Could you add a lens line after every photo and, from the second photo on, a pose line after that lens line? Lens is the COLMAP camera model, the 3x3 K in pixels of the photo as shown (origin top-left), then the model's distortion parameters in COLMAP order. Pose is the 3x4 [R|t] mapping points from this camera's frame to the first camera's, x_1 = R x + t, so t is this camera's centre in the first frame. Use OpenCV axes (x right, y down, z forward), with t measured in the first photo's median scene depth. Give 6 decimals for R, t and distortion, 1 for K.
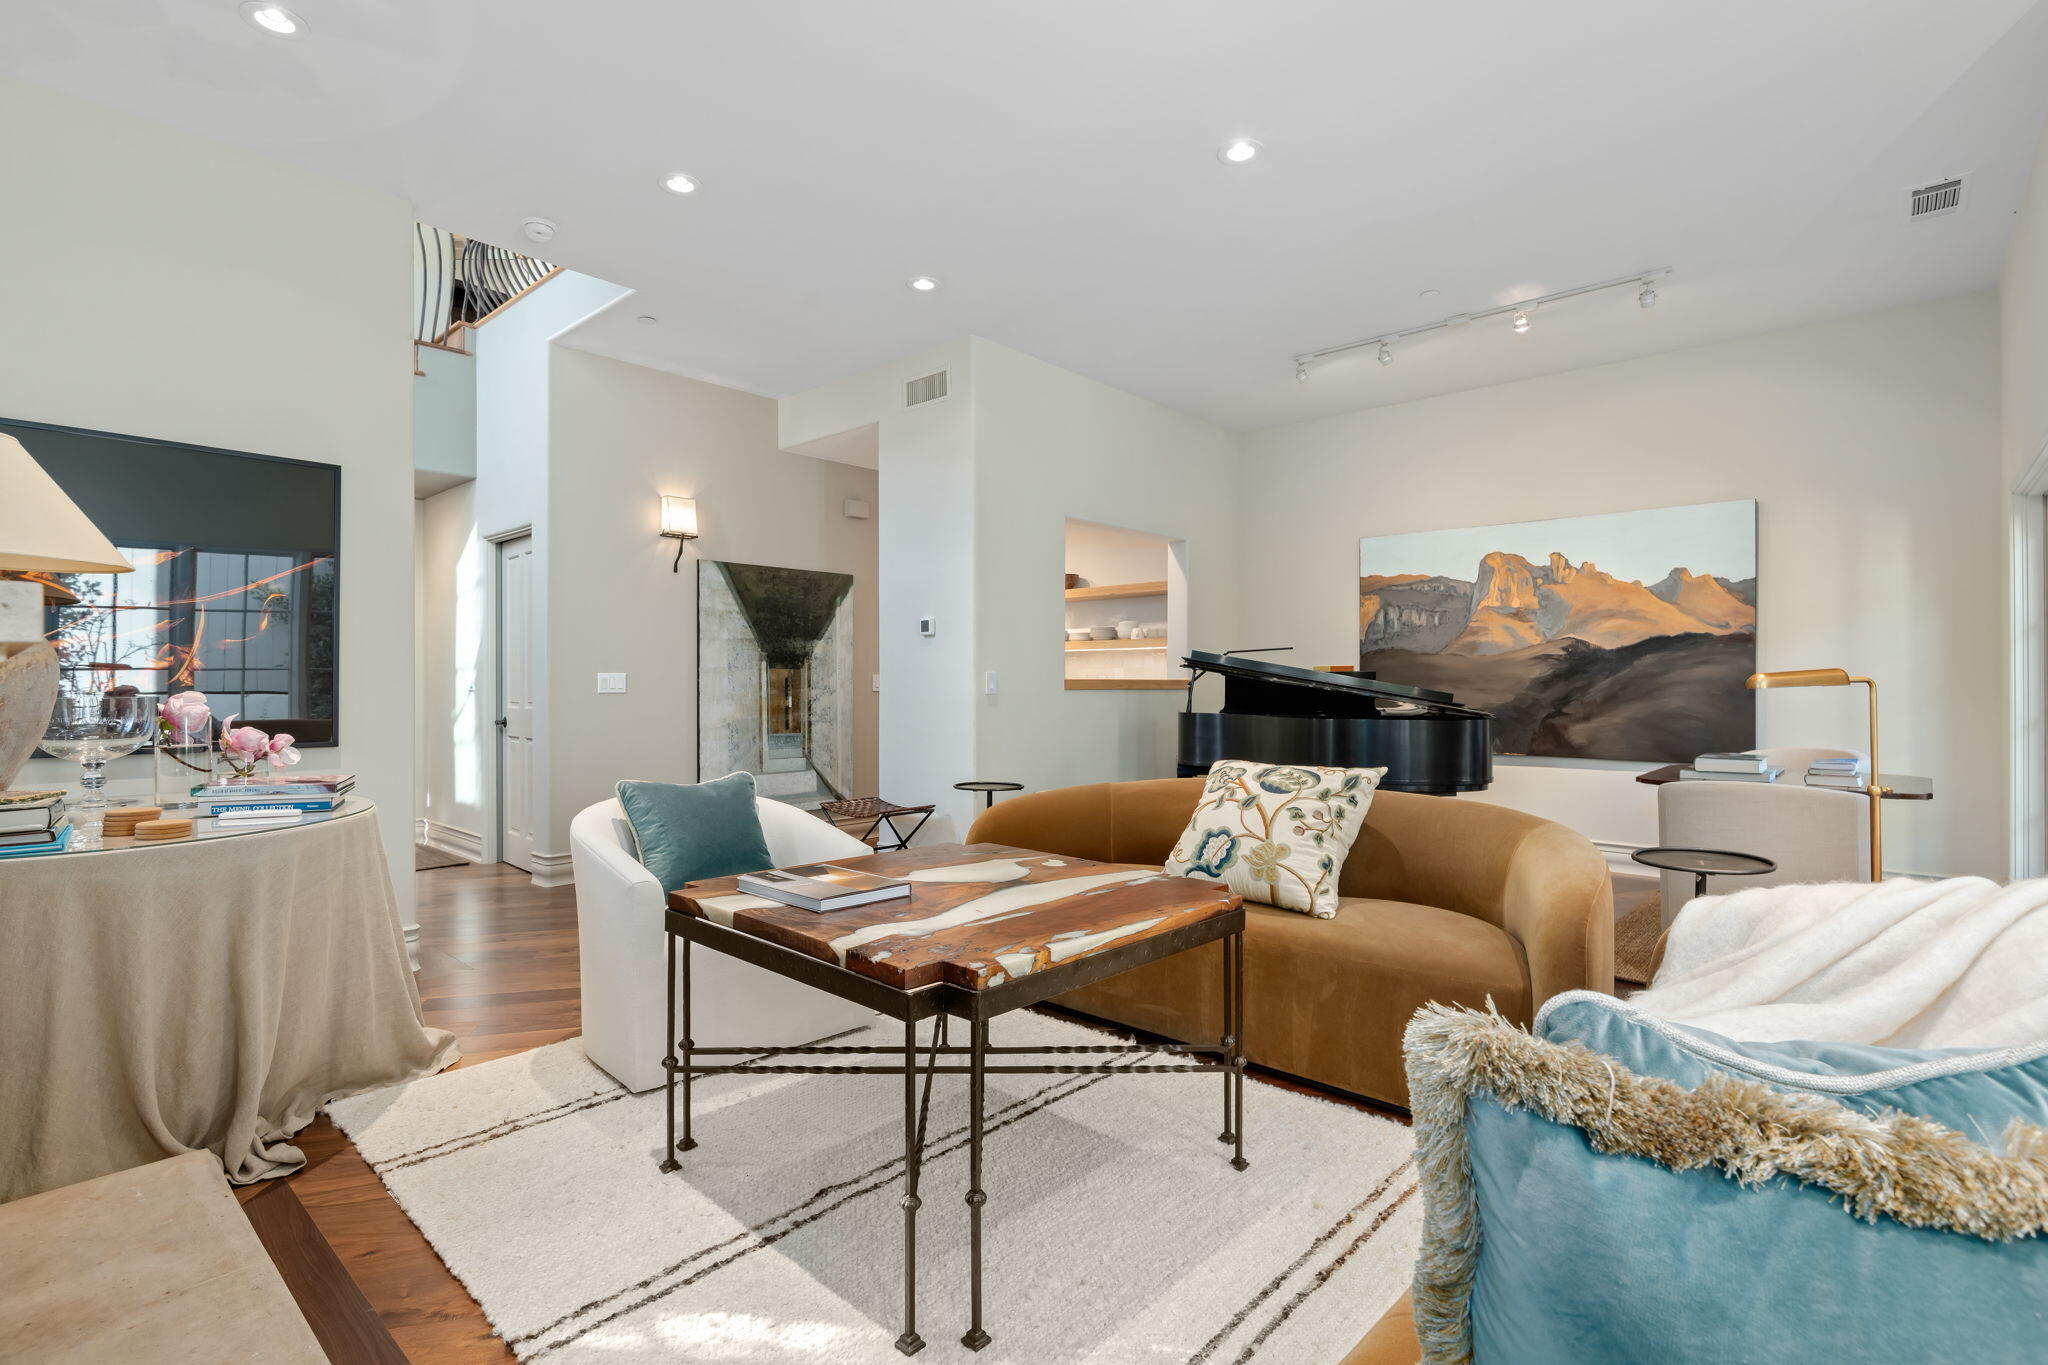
lens RADIAL K [[944.4, 0, 1019.3], [0, 944.4, 678.2], [0, 0, 1]] dist [0.000324, 0.000007]
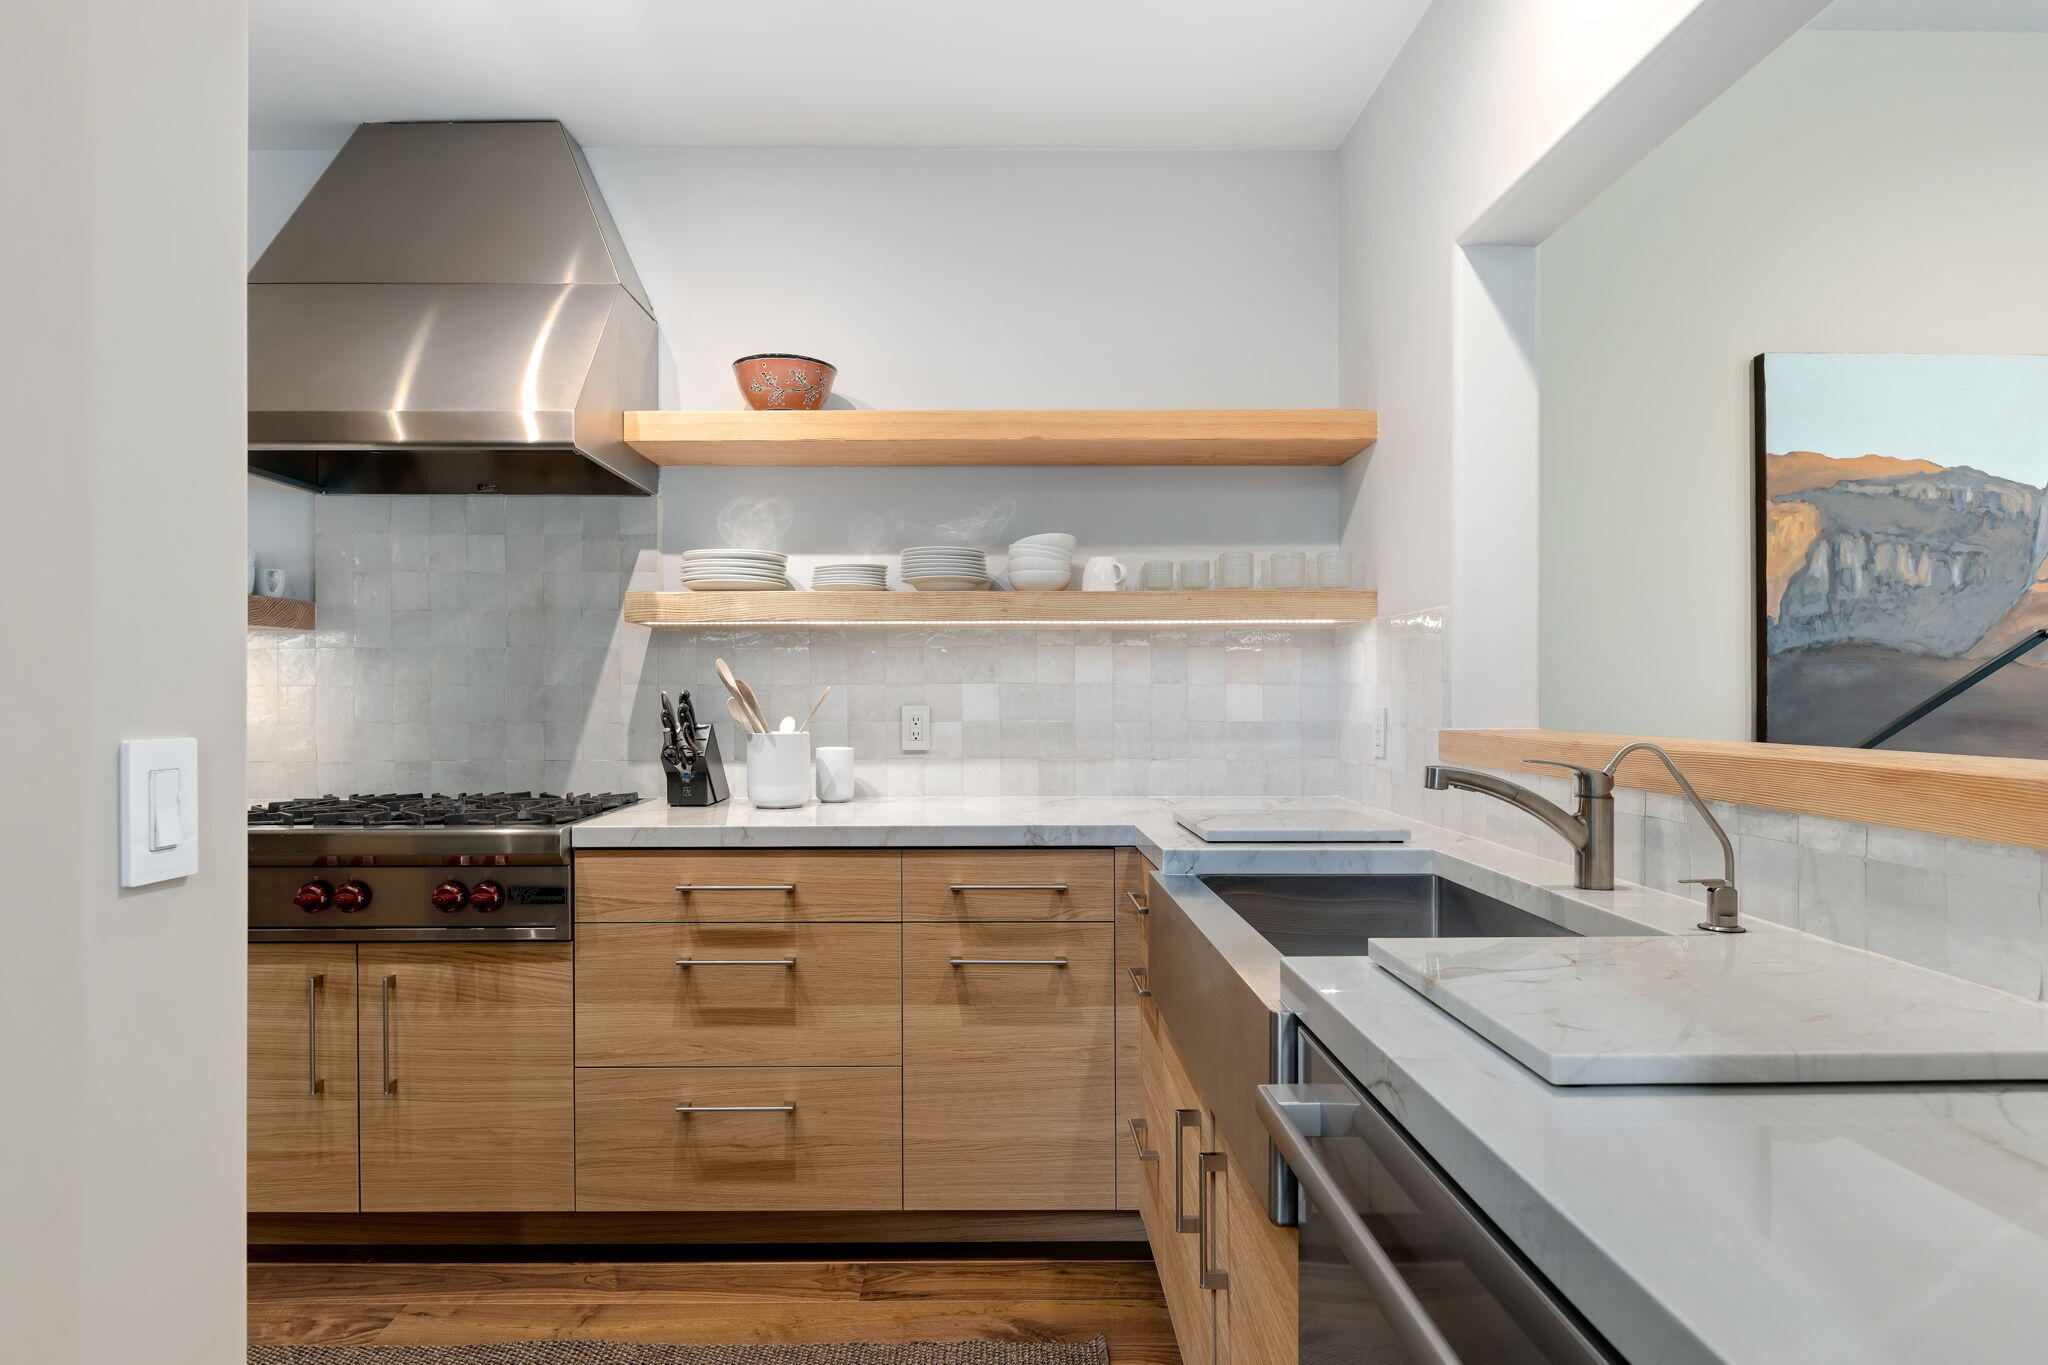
lens RADIAL K [[1115.8, 0, 1021.7], [0, 1115.8, 696.0], [0, 0, 1]] dist [-0.004699, -0.000970]
pose [[0.726094, -0.000937, 0.687594, -0.176521], [0.000980, 0.999999, 0.000328, -0.009008], [-0.687594, 0.000436, 0.726095, 0.901888]]
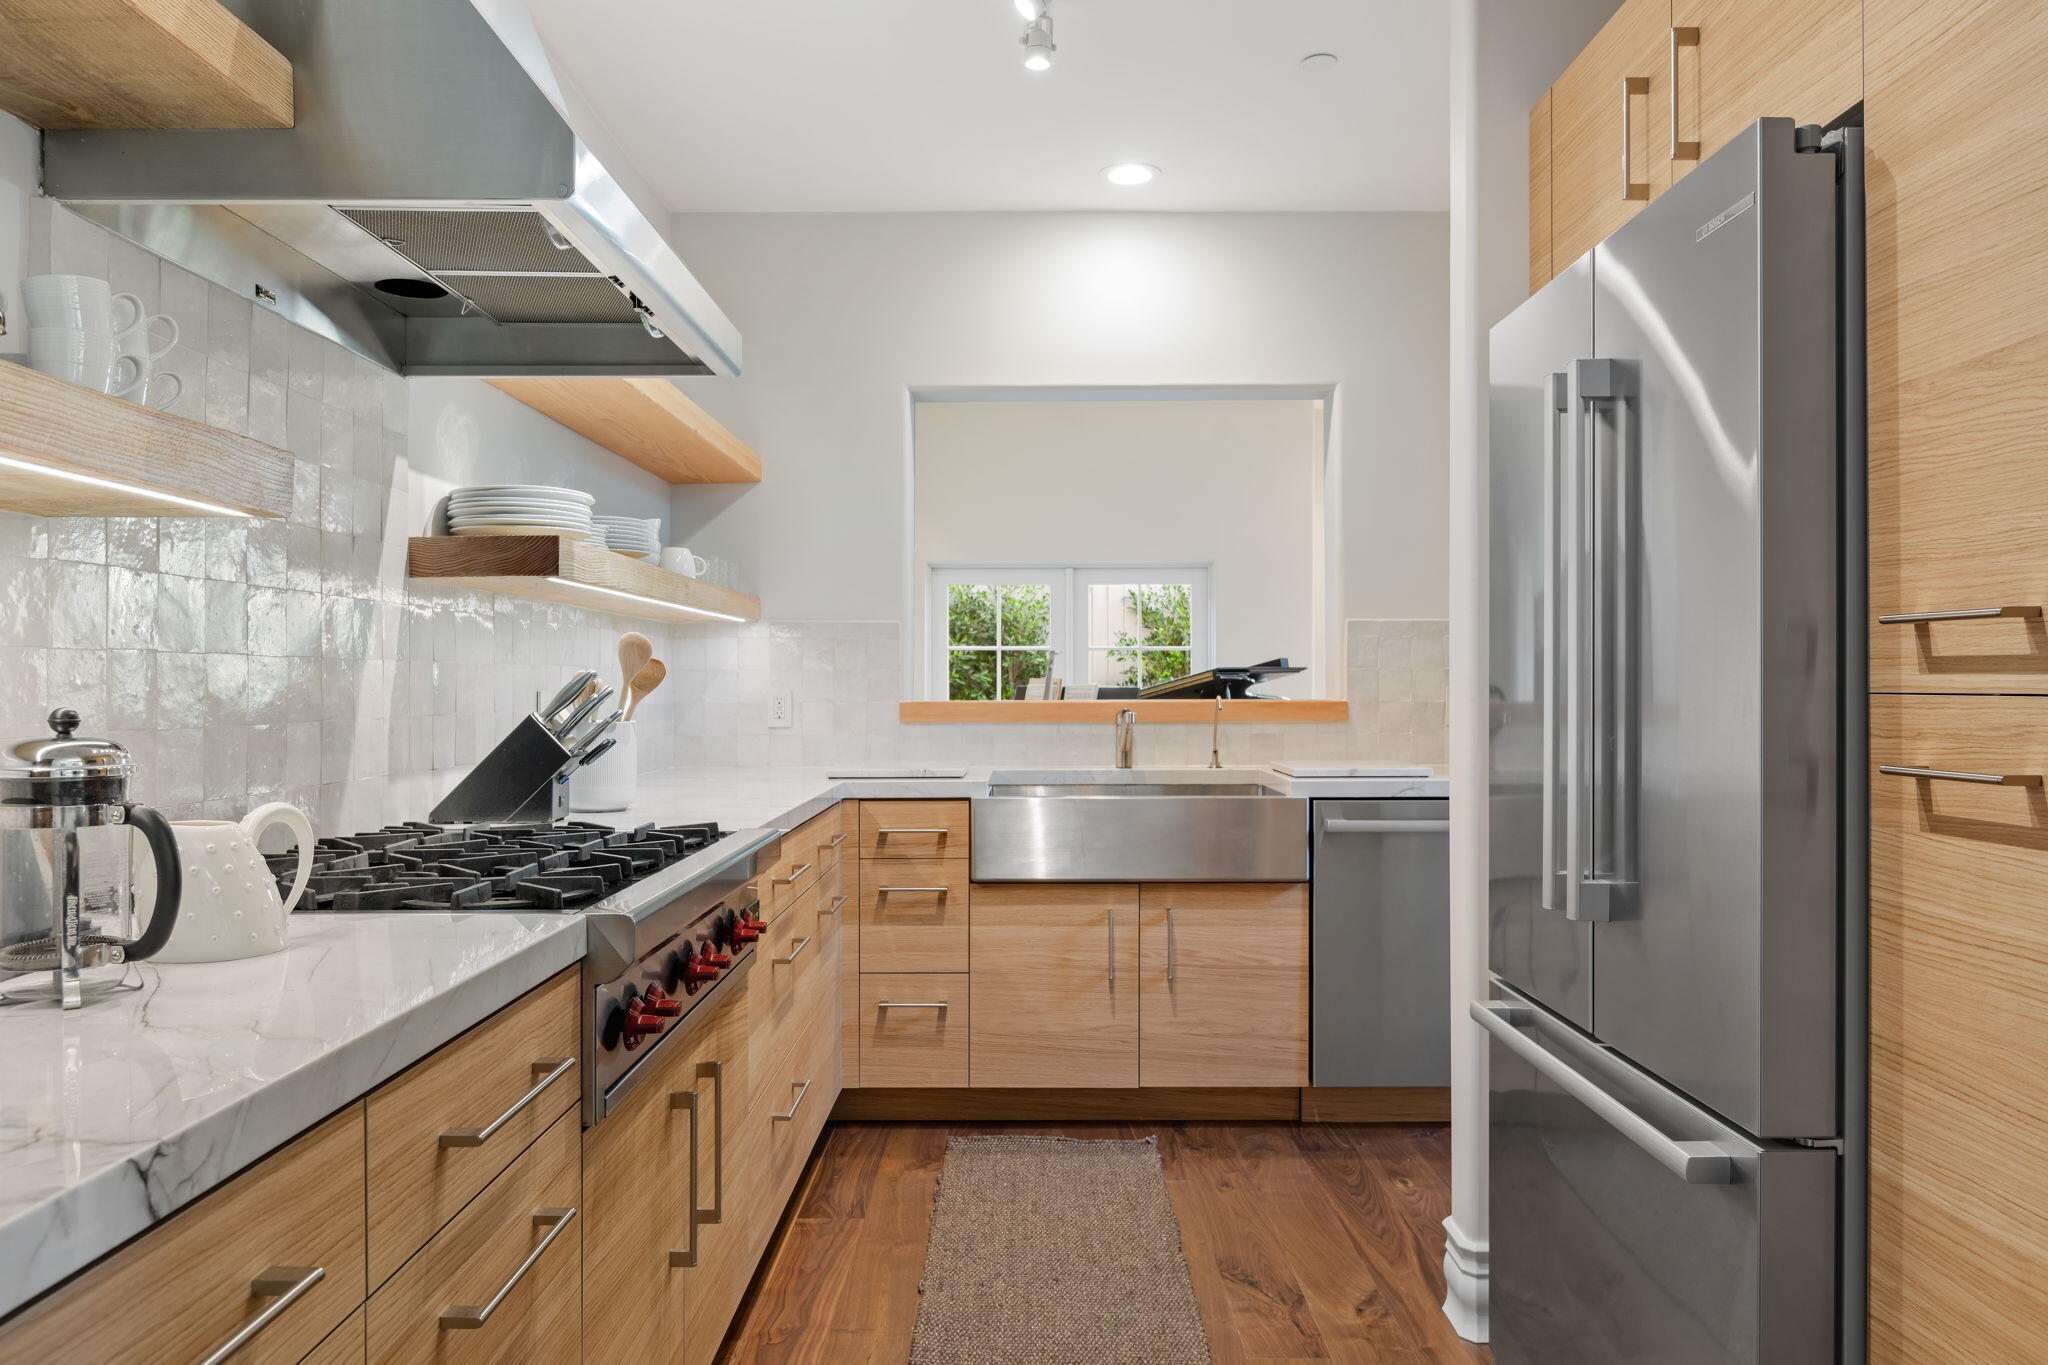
lens RADIAL K [[1363.7, 0, 1025.8], [0, 1363.7, 684.2], [0, 0, 1]] dist [0.001917, -0.012726]
pose [[-0.677699, 0.001617, 0.735338, -0.364209], [0.001678, 0.999998, -0.000653, -0.006394], [-0.735337, 0.000792, -0.677701, 1.471379]]
